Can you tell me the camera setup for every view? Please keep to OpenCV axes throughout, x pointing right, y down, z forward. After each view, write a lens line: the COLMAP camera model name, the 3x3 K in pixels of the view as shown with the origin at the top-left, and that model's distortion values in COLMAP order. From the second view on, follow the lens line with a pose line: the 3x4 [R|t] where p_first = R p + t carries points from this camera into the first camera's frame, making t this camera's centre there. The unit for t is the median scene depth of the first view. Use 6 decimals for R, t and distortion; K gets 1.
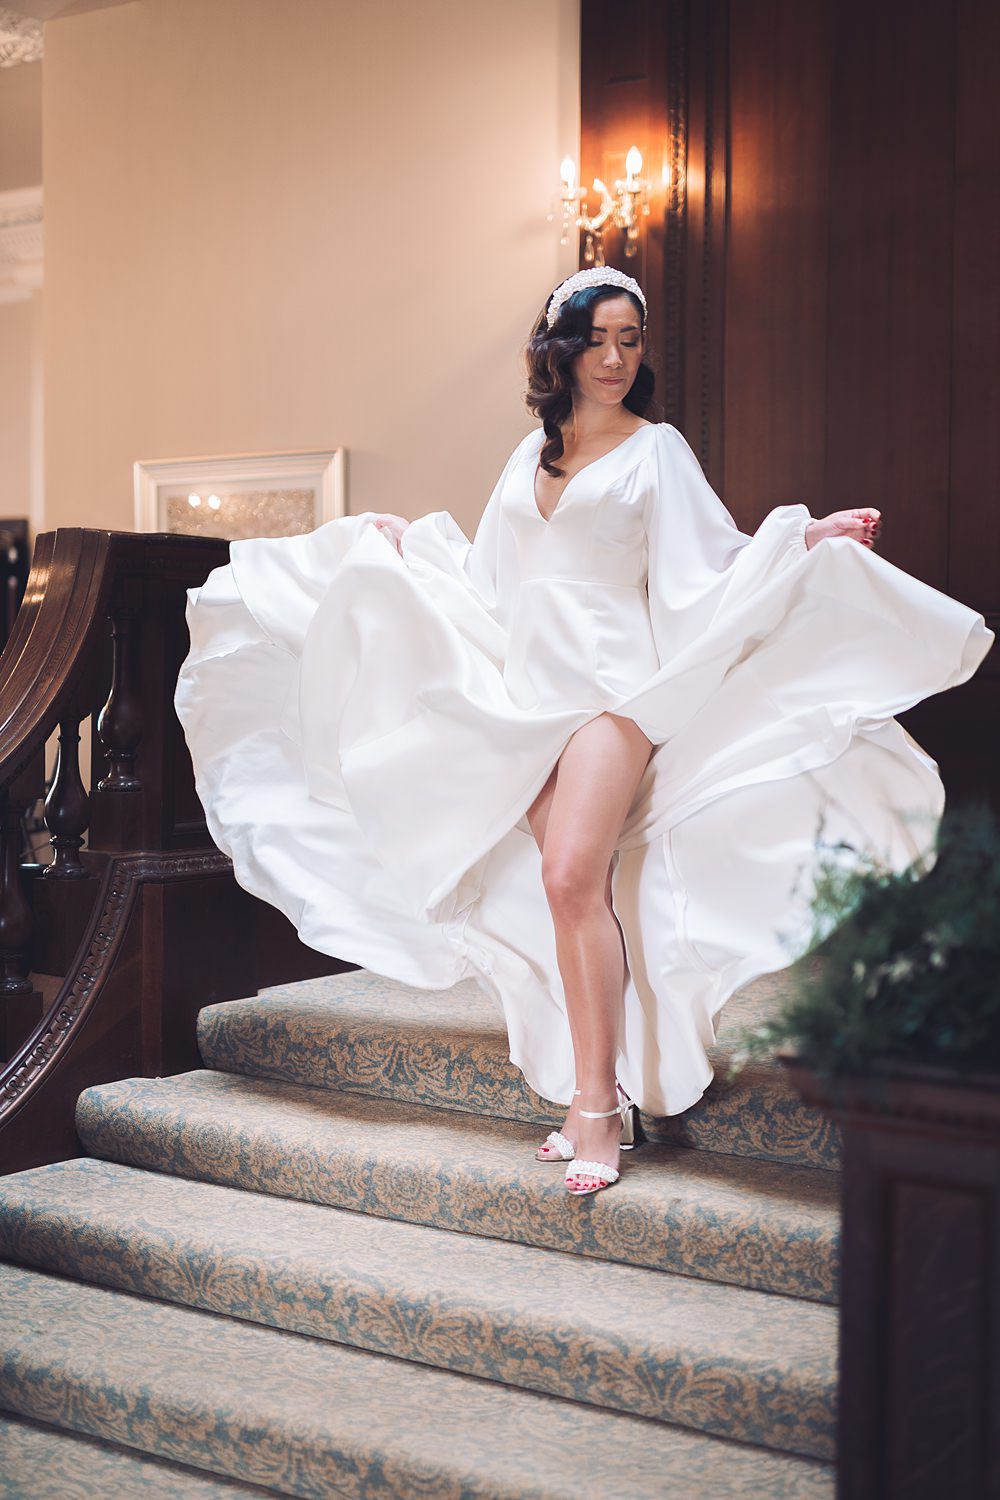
lens RADIAL K [[2065.4, 0, 500.0], [0, 2065.4, 750.0], [0, 0, 1]] dist [0.006217, 0.005352]
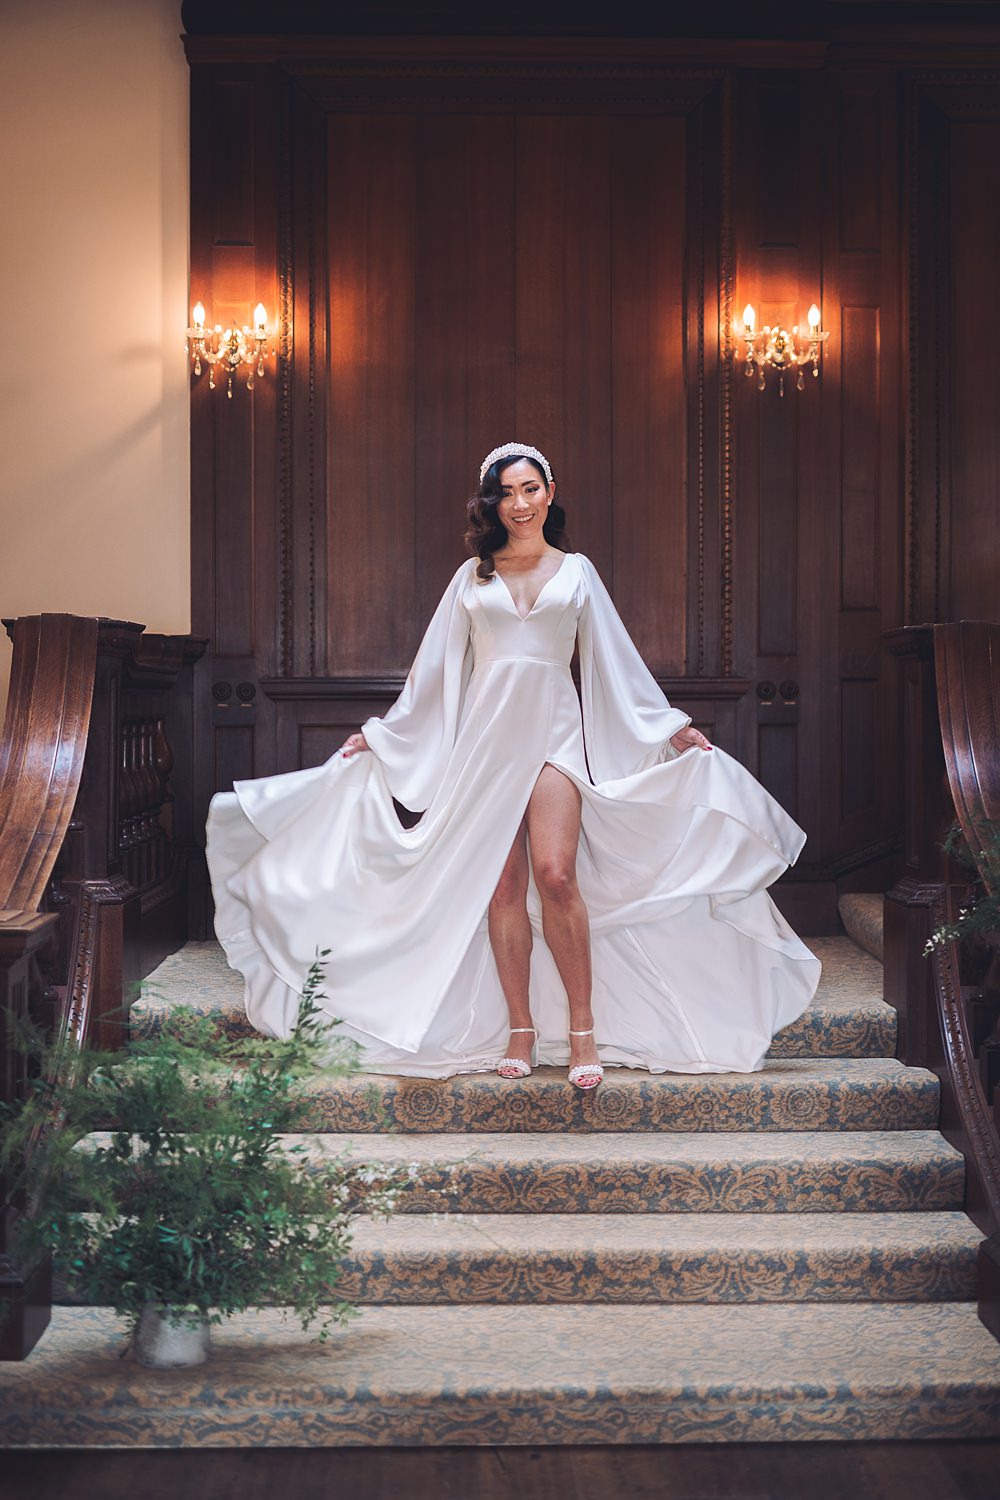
lens RADIAL K [[2158.9, 0, 500.0], [0, 2158.9, 750.0], [0, 0, 1]] dist [-0.001799, 0.022923]
pose [[0.828090, -0.020238, 0.560230, -0.895383], [0.033812, 0.999332, -0.013878, -0.001486], [-0.559575, 0.030435, 0.828221, -0.238582]]
